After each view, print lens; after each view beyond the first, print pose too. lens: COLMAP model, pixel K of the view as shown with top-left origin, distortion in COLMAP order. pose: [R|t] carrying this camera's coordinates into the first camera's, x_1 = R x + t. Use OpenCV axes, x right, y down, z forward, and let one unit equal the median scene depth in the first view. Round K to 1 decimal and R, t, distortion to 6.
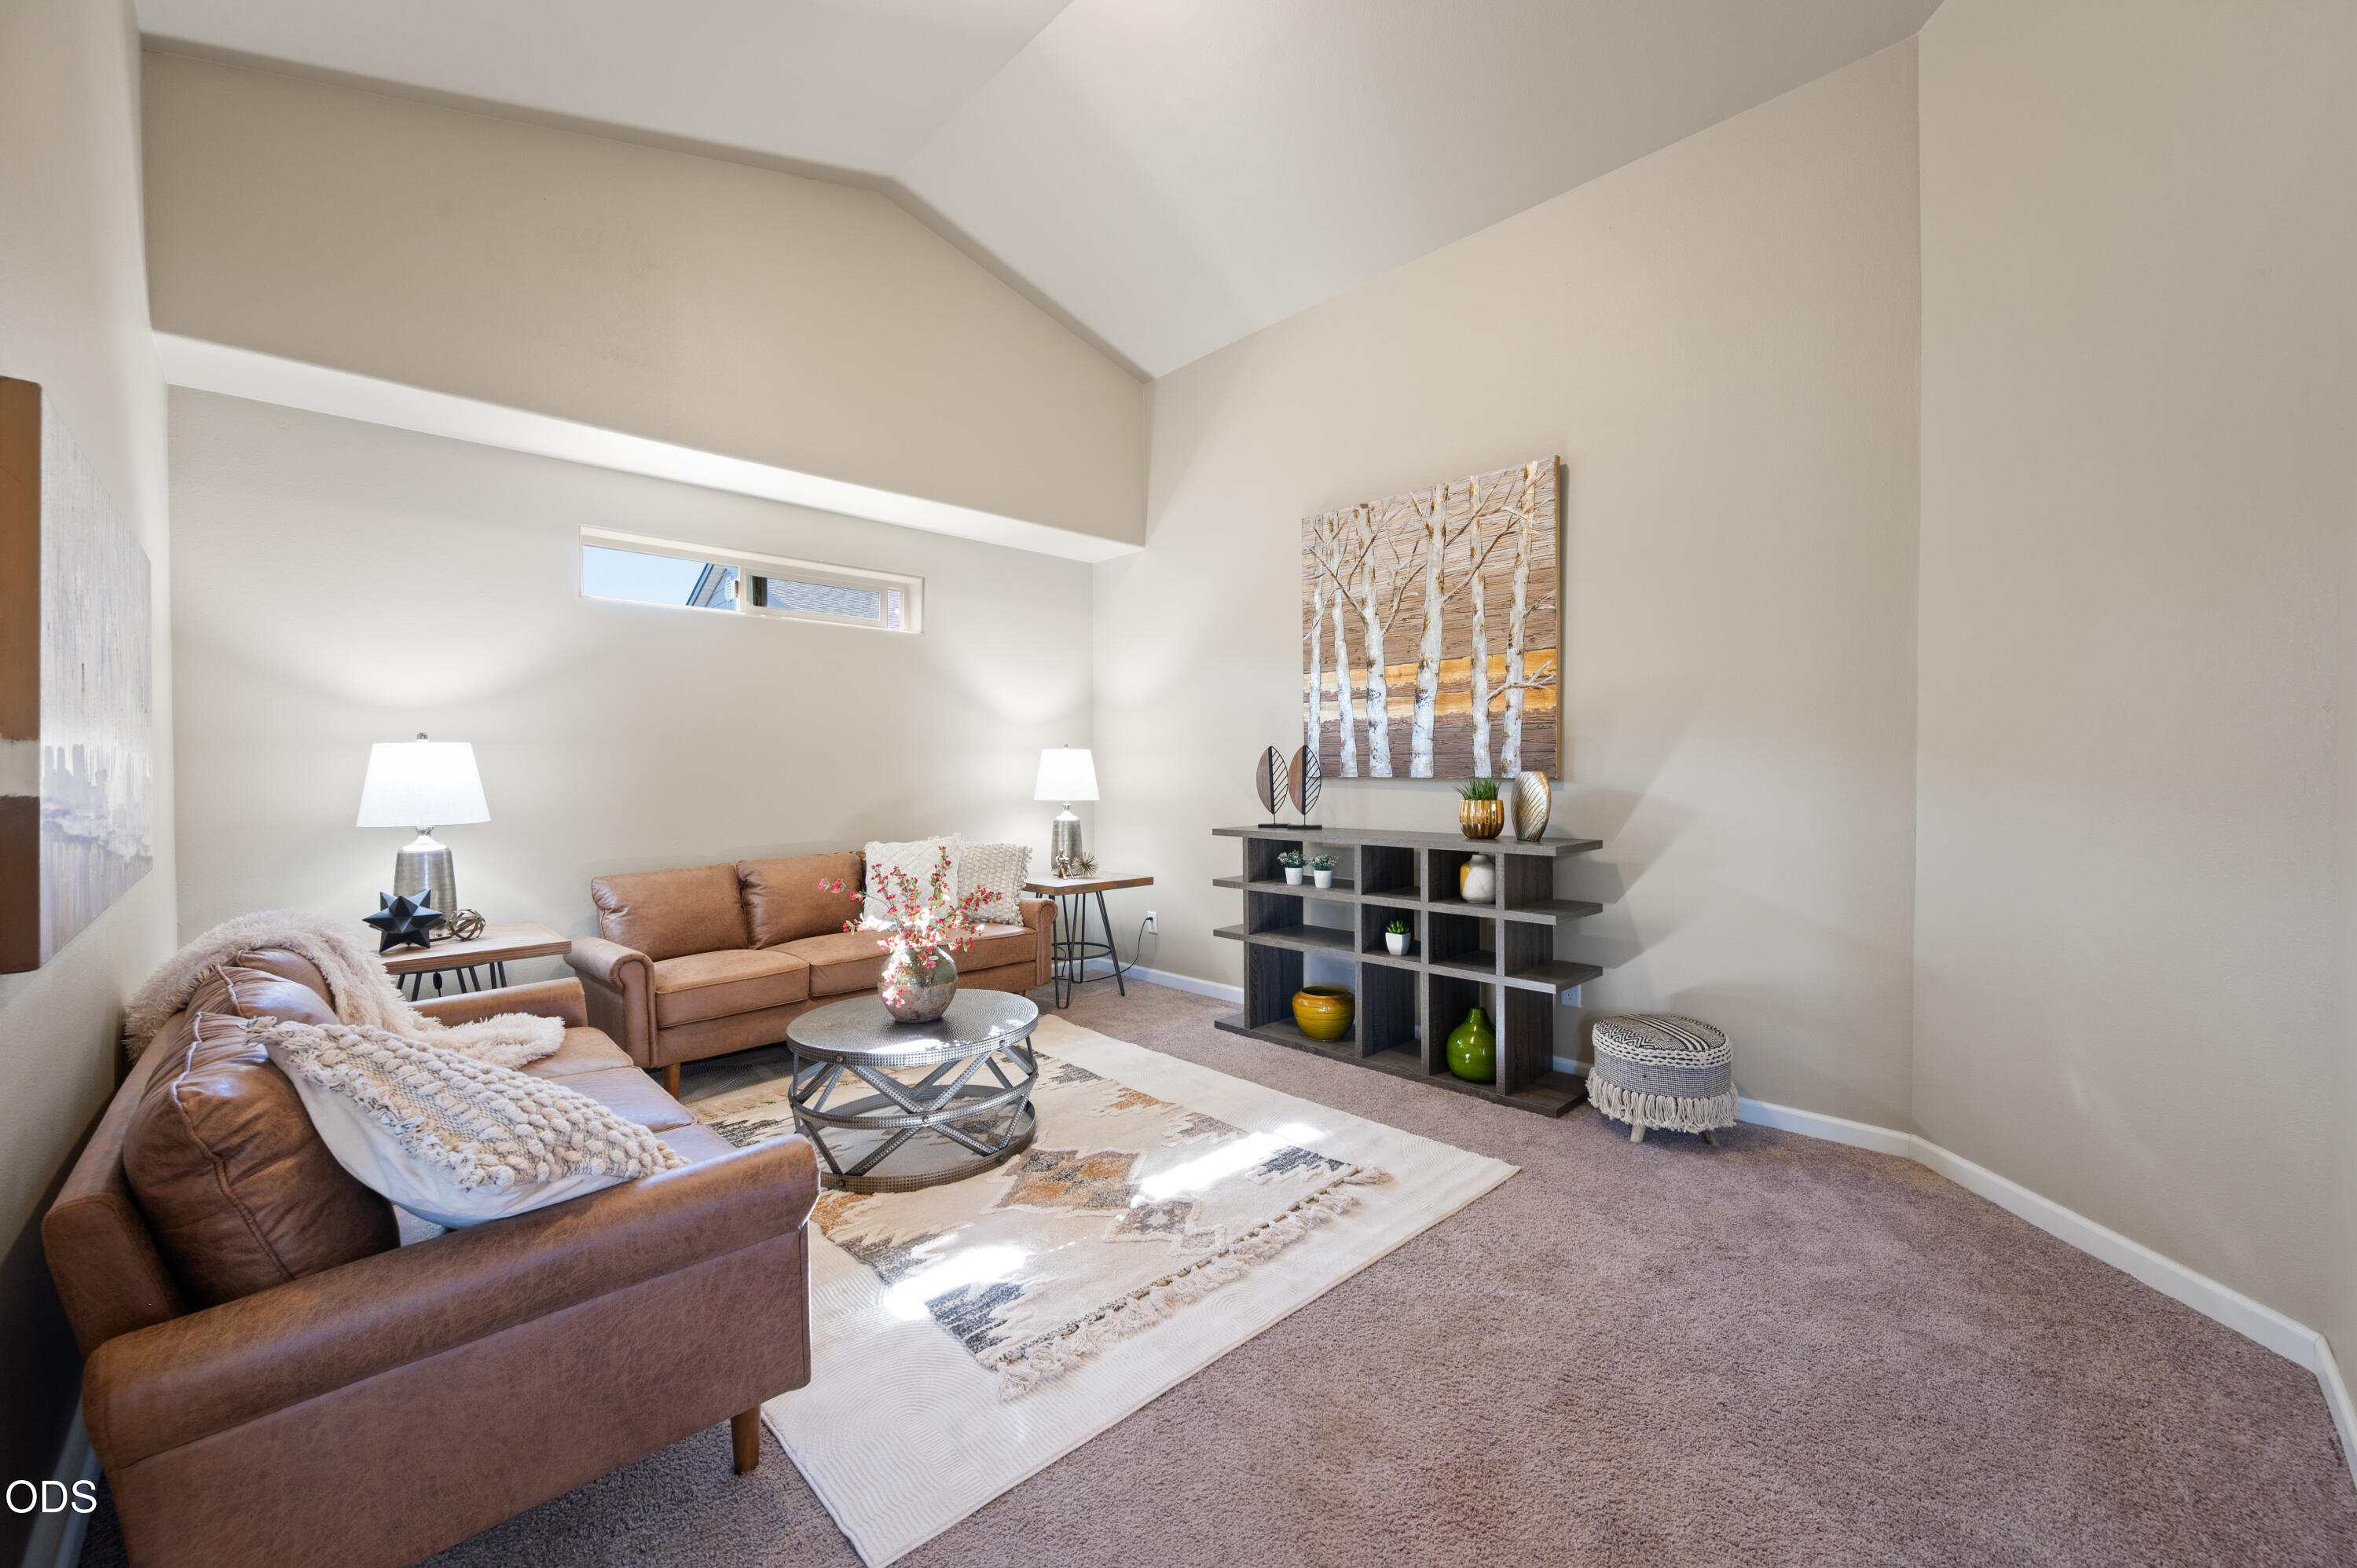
lens RADIAL K [[929.8, 0, 1180.0], [0, 929.8, 776.0], [0, 0, 1]] dist [-0.000010, -0.000054]
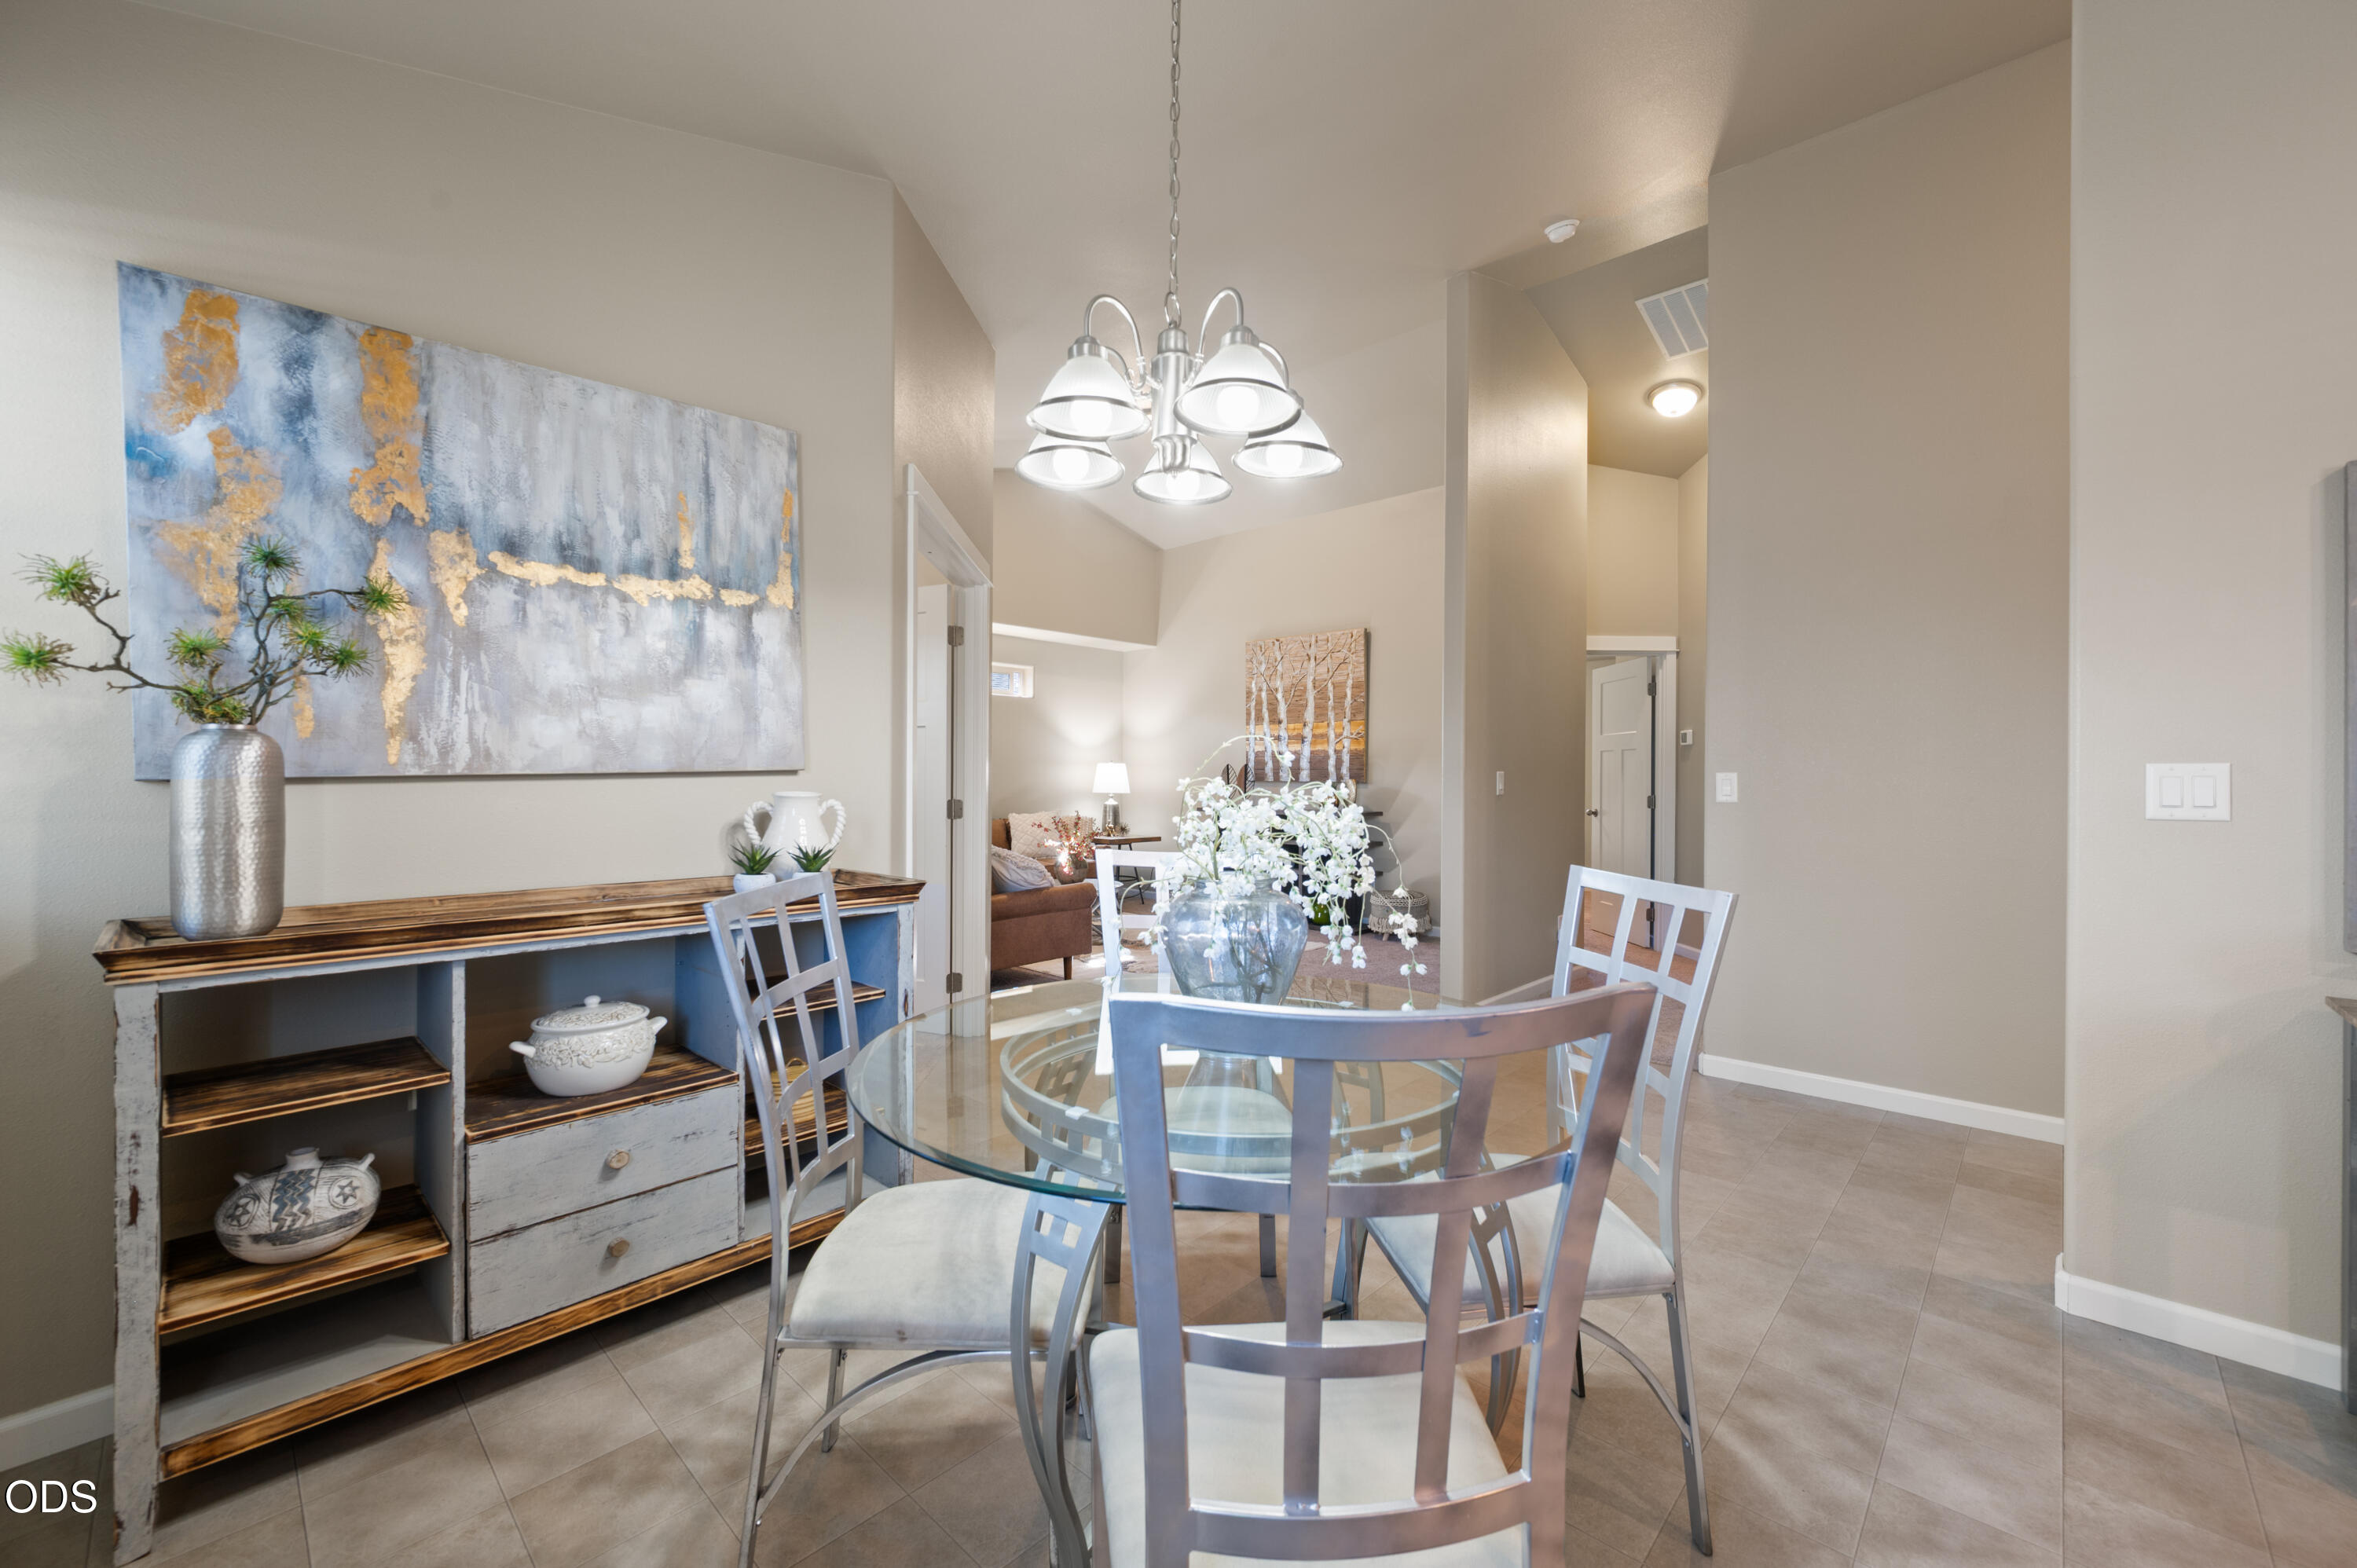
lens RADIAL K [[935.4, 0, 1183.2], [0, 935.4, 778.3], [0, 0, 1]] dist [-0.001174, -0.000245]
pose [[0.999103, 0.011179, 0.040852, -0.072247], [-0.011066, 0.999934, -0.002989, 0.003299], [-0.040883, 0.002535, 0.999161, -0.913752]]
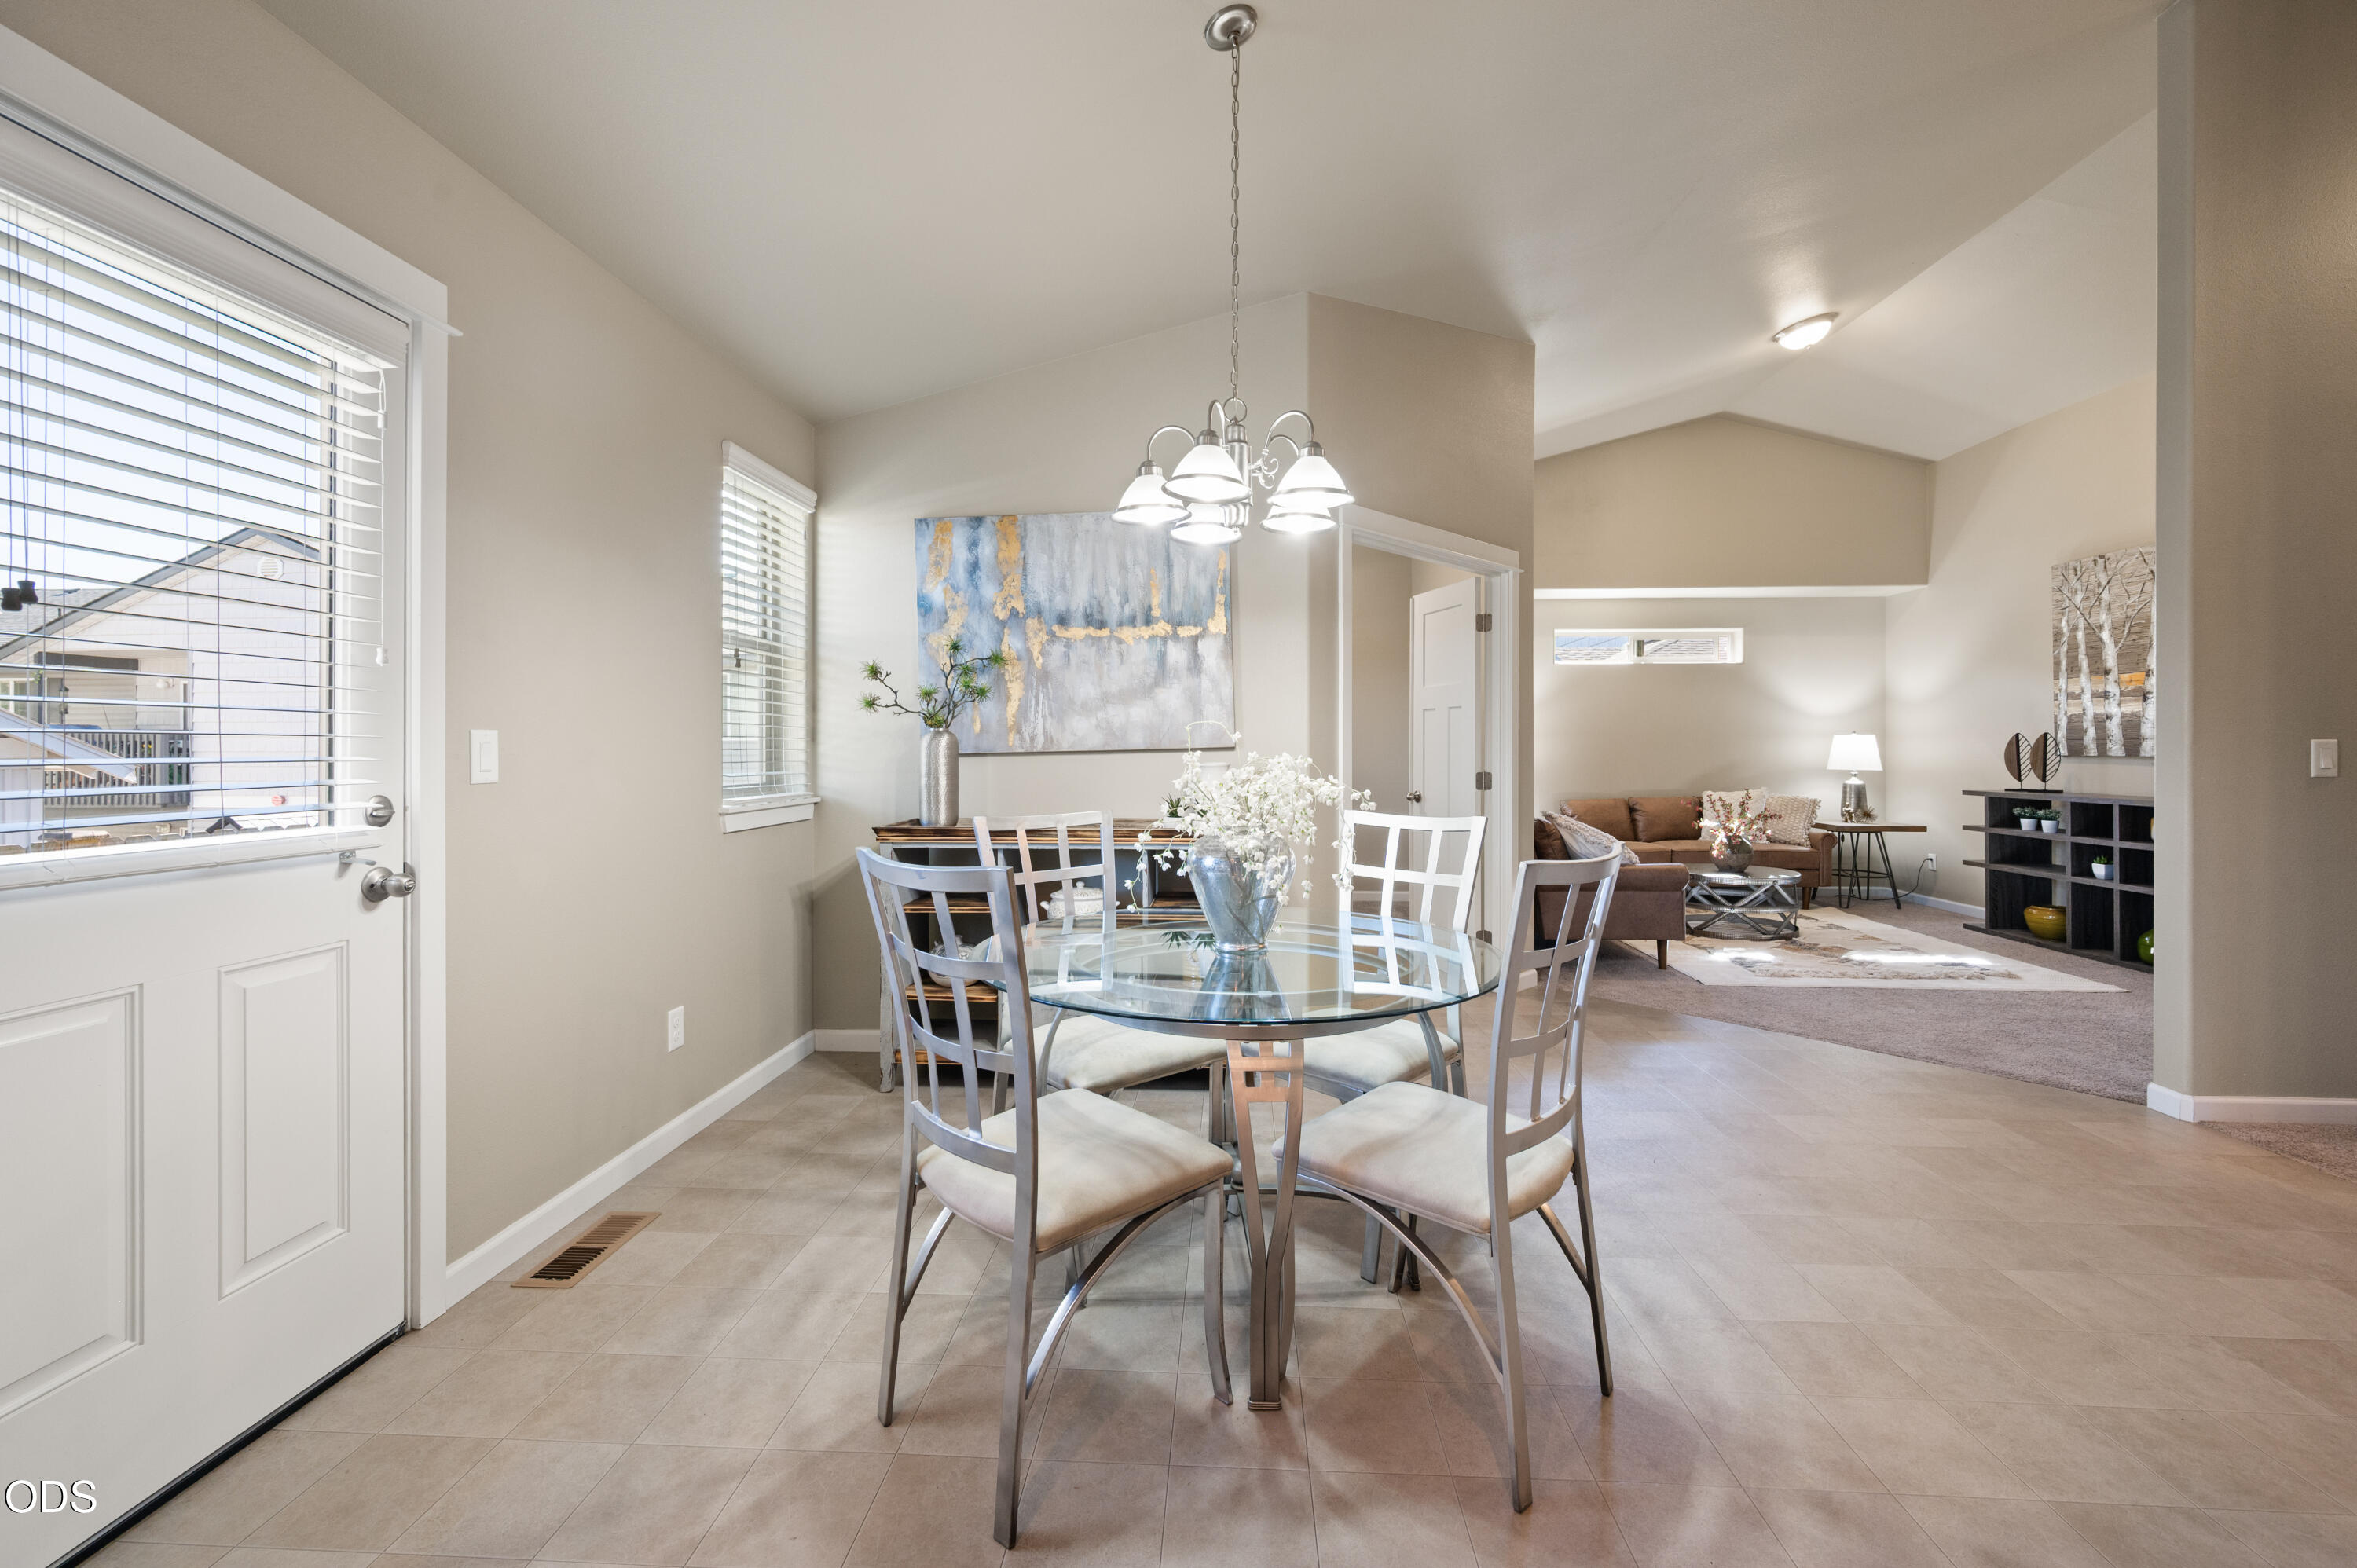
lens RADIAL K [[941.2, 0, 1185.9], [0, 941.2, 752.9], [0, 0, 1]] dist [-0.000254, -0.000056]
pose [[0.678121, 0.008809, -0.734897, 0.300244], [-0.007469, 0.999959, 0.005094, -0.000049], [0.734912, 0.002035, 0.678159, -0.909838]]
